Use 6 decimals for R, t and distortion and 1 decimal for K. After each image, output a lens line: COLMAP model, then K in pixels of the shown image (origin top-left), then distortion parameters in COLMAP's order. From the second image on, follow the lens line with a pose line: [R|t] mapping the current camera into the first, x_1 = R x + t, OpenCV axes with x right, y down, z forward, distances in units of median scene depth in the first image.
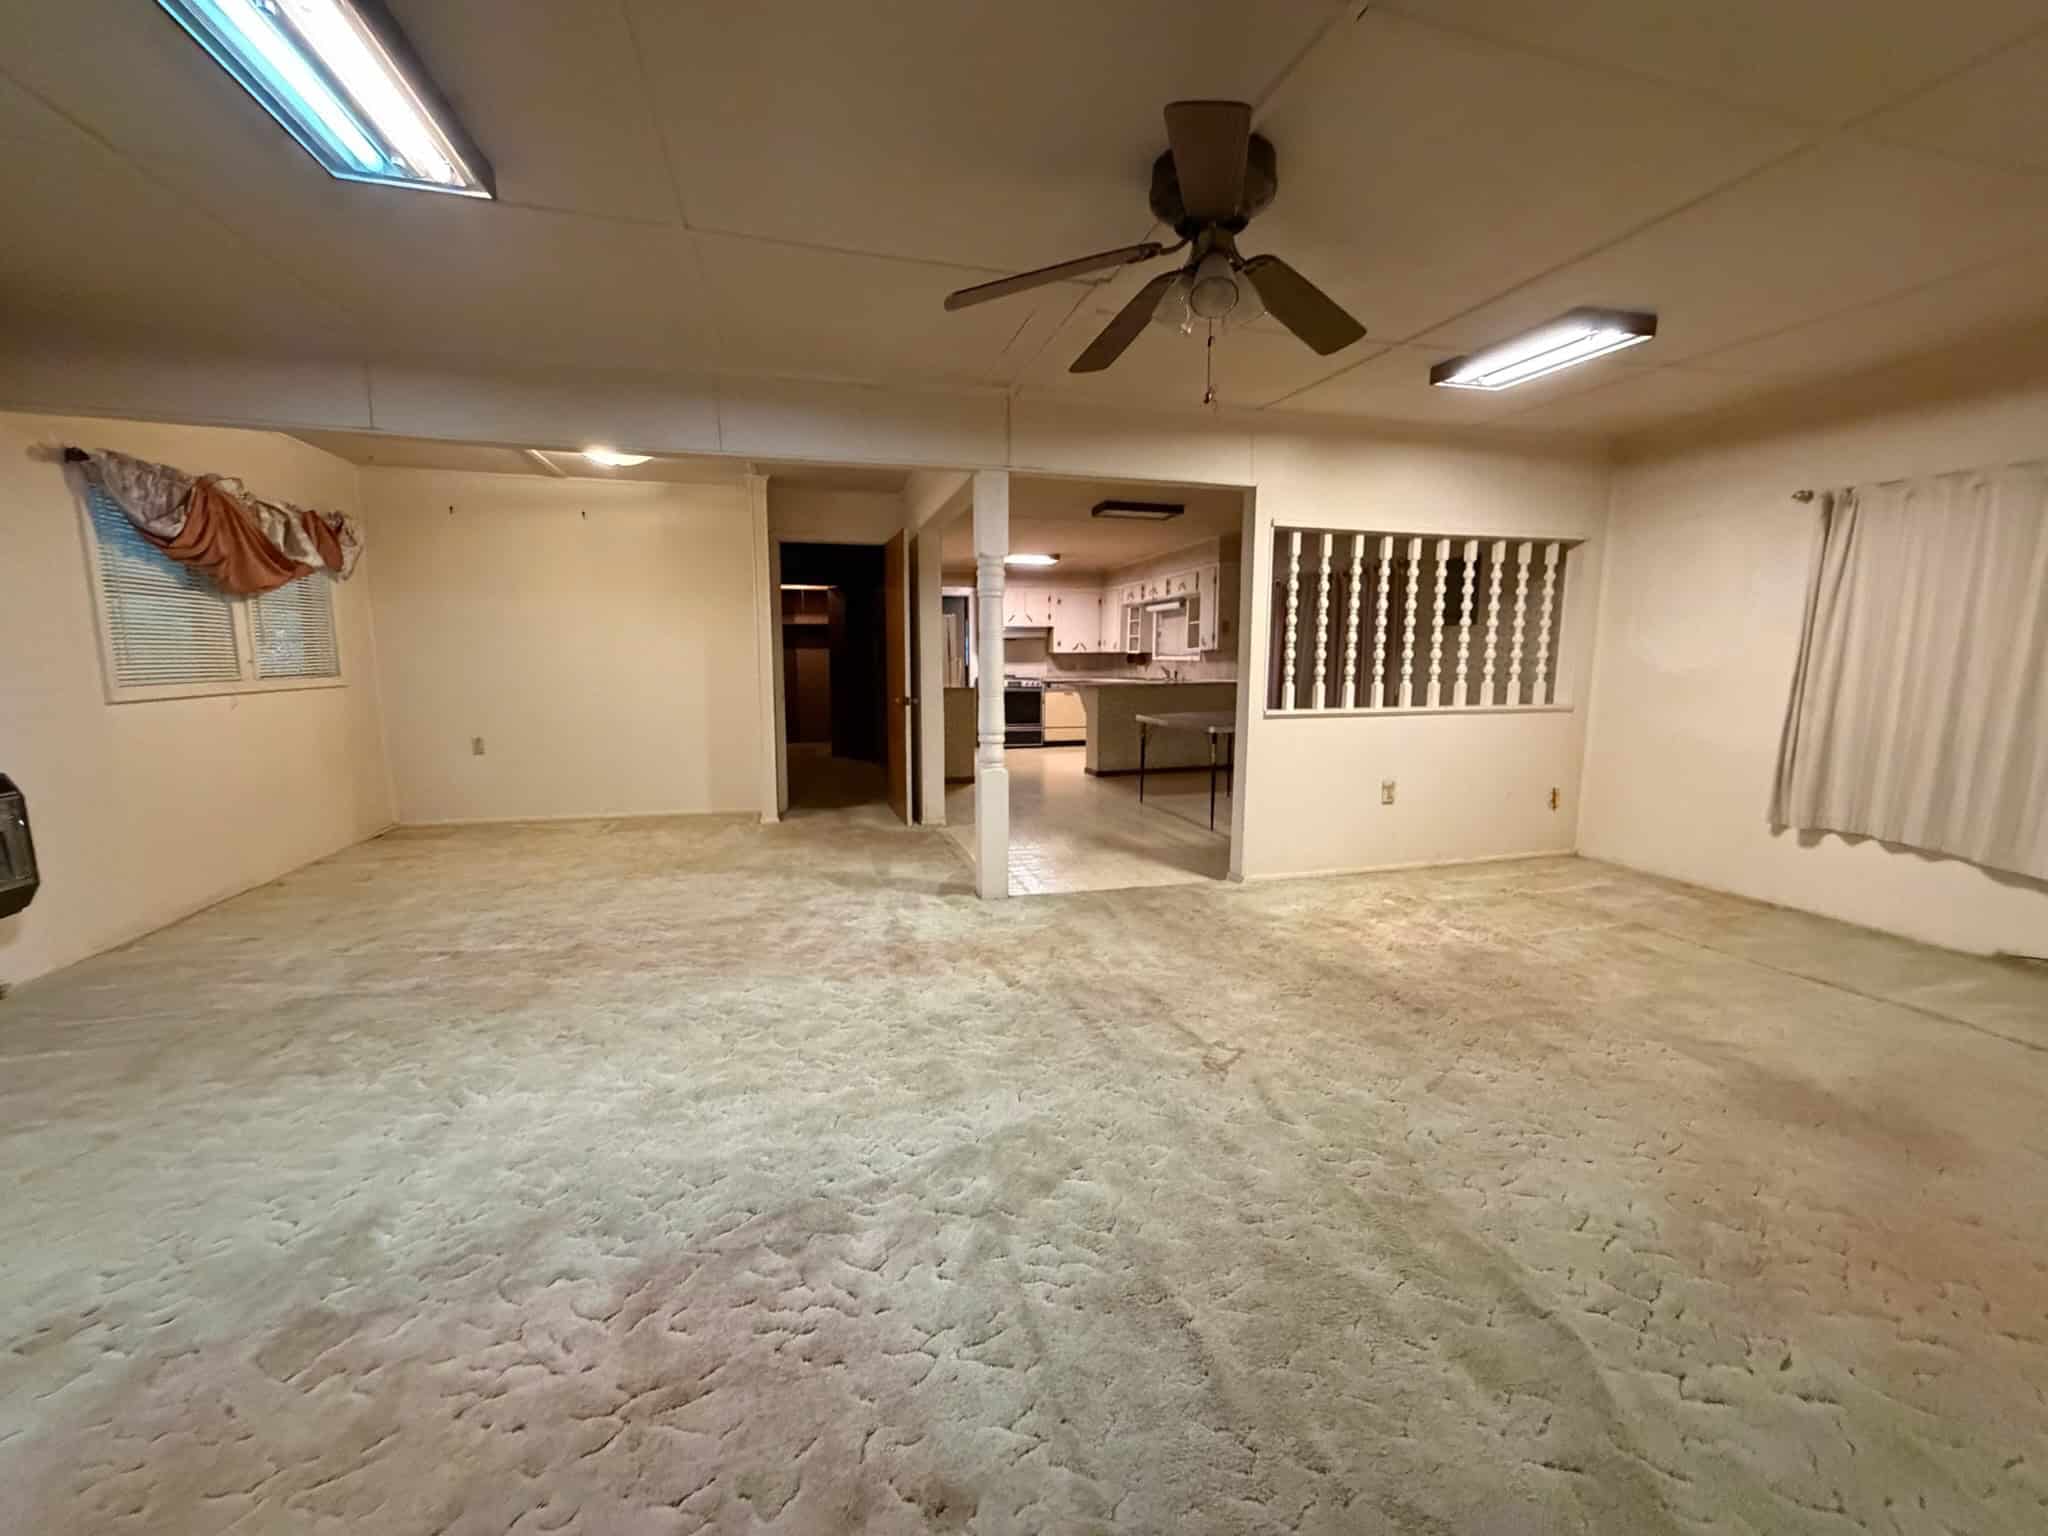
lens RADIAL K [[812.3, 0, 1024.0], [0, 812.3, 768.0], [0, 0, 1]] dist [-0.001813, -0.000208]
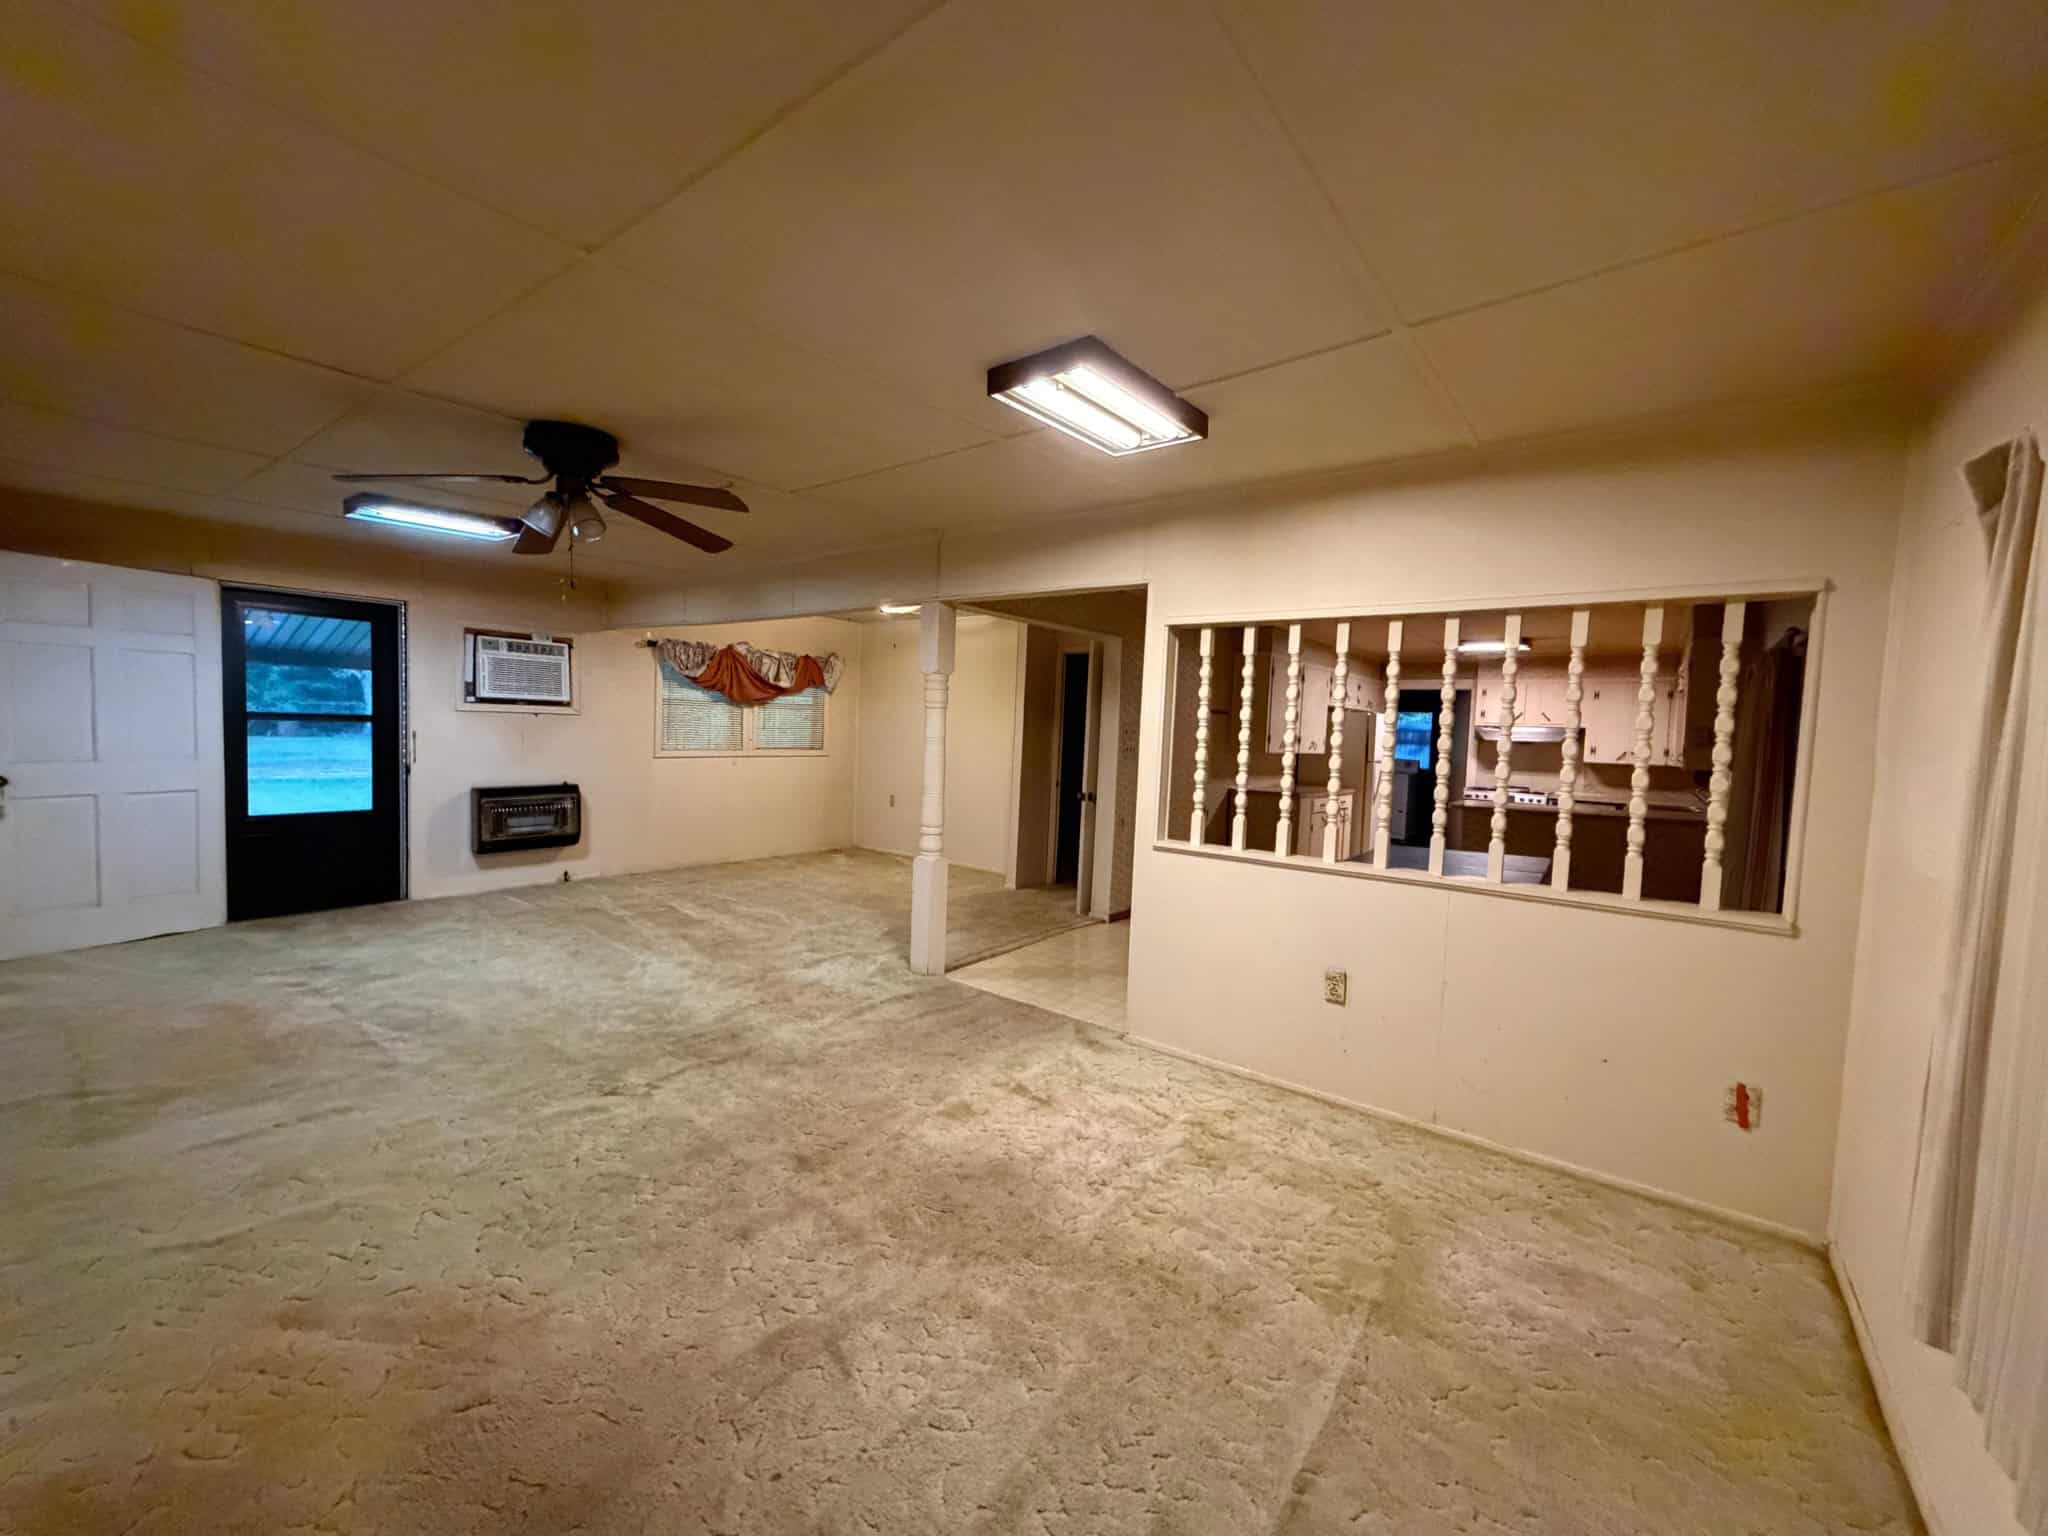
lens RADIAL K [[812.3, 0, 1024.0], [0, 812.3, 768.0], [0, 0, 1]] dist [-0.001813, -0.000208]
pose [[0.604475, 0.062935, -0.794134, 0.873965], [-0.146742, 0.988613, -0.033348, -0.096639], [0.782992, 0.136691, 0.606827, 0.373173]]
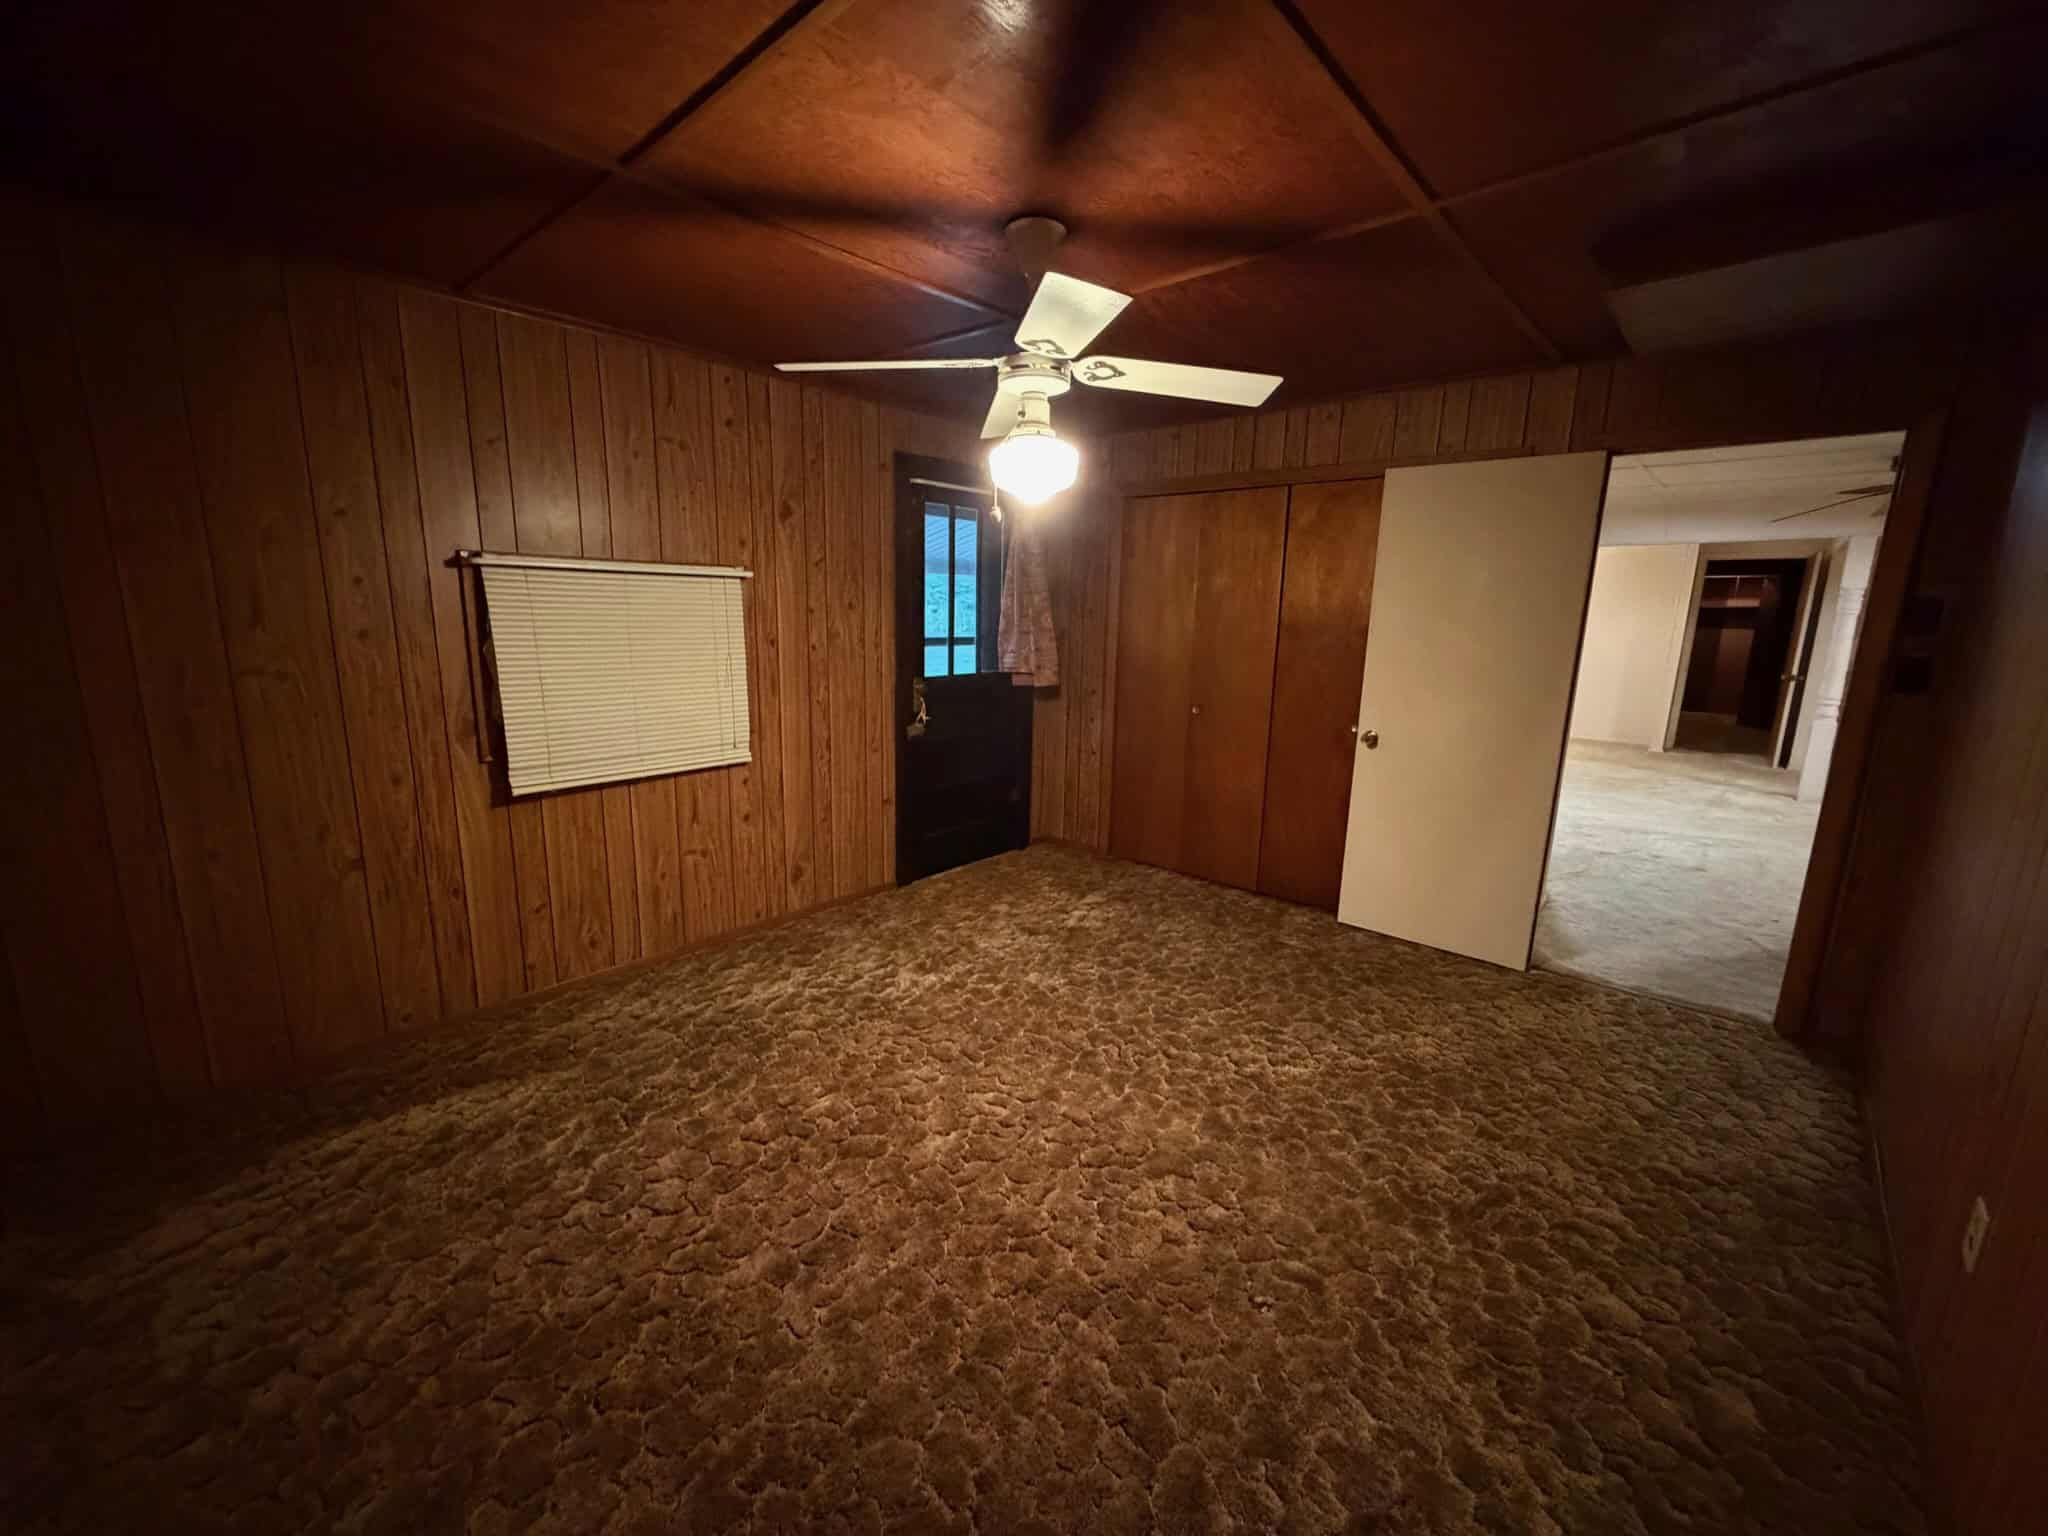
lens RADIAL K [[812.3, 0, 1024.0], [0, 812.3, 768.0], [0, 0, 1]] dist [-0.001813, -0.000208]
pose [[0.545430, 0.168259, -0.821094, 0.393732], [-0.131449, 0.984692, 0.114466, 0.107017], [0.827785, 0.045499, 0.559198, -1.102299]]
